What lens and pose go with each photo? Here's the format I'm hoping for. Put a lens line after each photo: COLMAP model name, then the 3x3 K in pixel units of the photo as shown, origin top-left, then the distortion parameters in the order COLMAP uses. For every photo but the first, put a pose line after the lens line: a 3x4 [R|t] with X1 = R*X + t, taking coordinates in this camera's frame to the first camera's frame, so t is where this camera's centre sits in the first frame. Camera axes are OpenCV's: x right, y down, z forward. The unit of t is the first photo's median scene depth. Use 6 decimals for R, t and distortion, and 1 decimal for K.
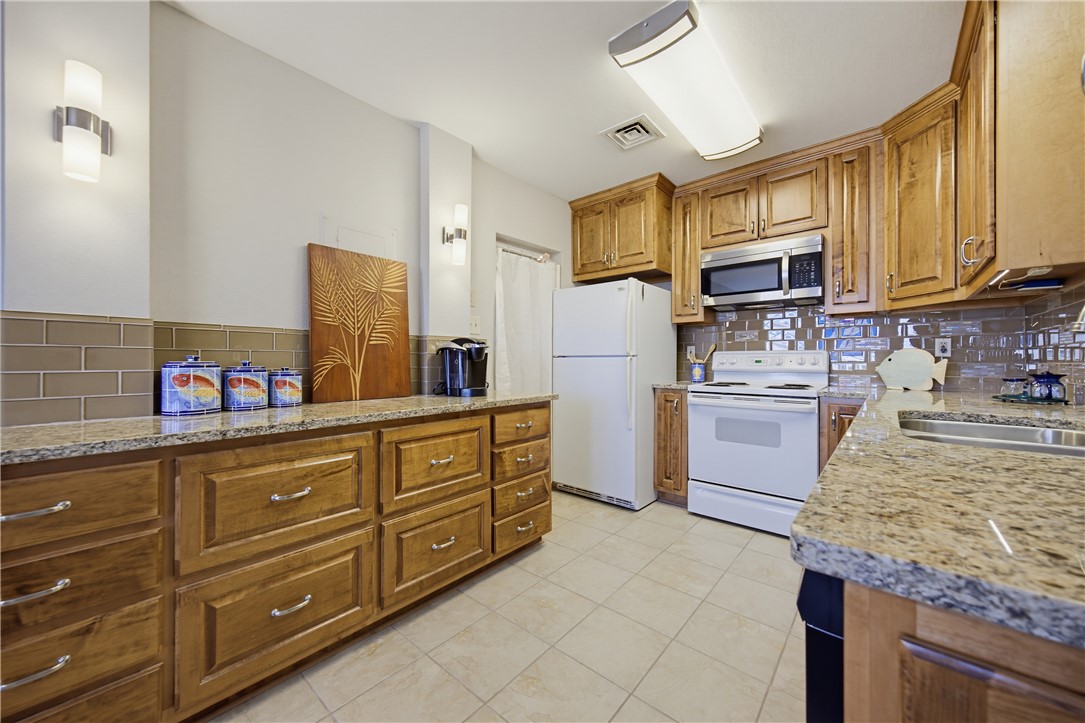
lens RADIAL K [[398.1, 0, 533.4], [0, 398.1, 357.4], [0, 0, 1]] dist [-0.001020, -0.000057]
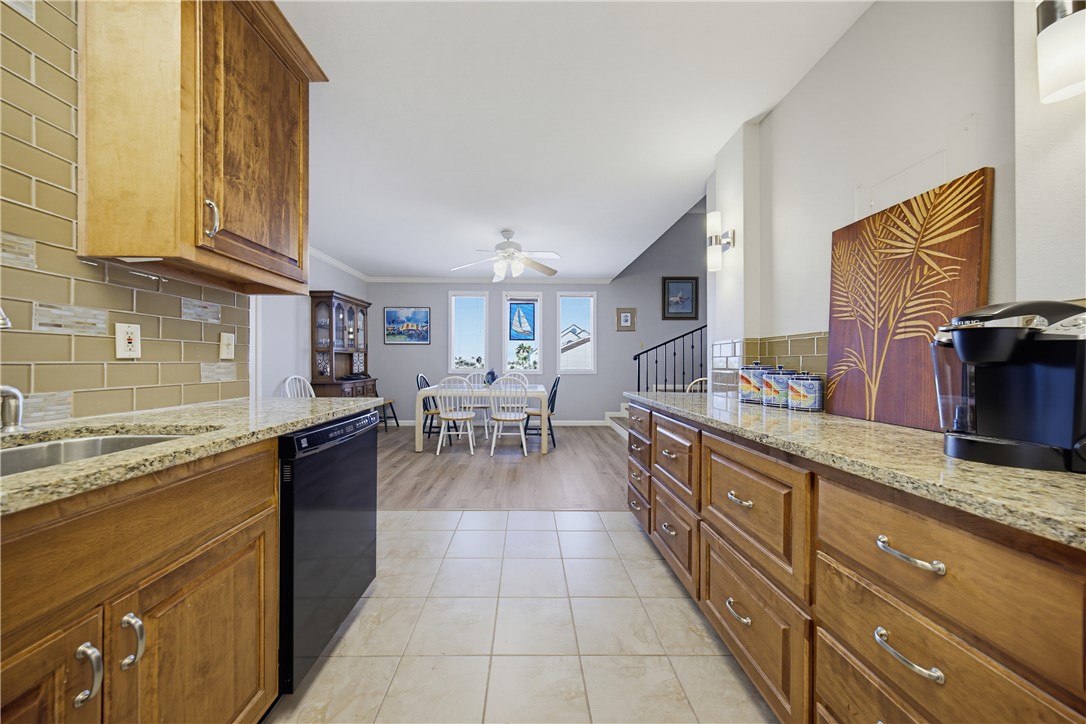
lens RADIAL K [[376.3, 0, 534.5], [0, 376.3, 365.2], [0, 0, 1]] dist [0.002215, 0.000048]
pose [[-0.739418, -0.003179, -0.673239, 0.453103], [-0.000742, 0.999992, -0.003907, 0.011280], [0.673246, -0.002389, -0.739414, 1.080334]]
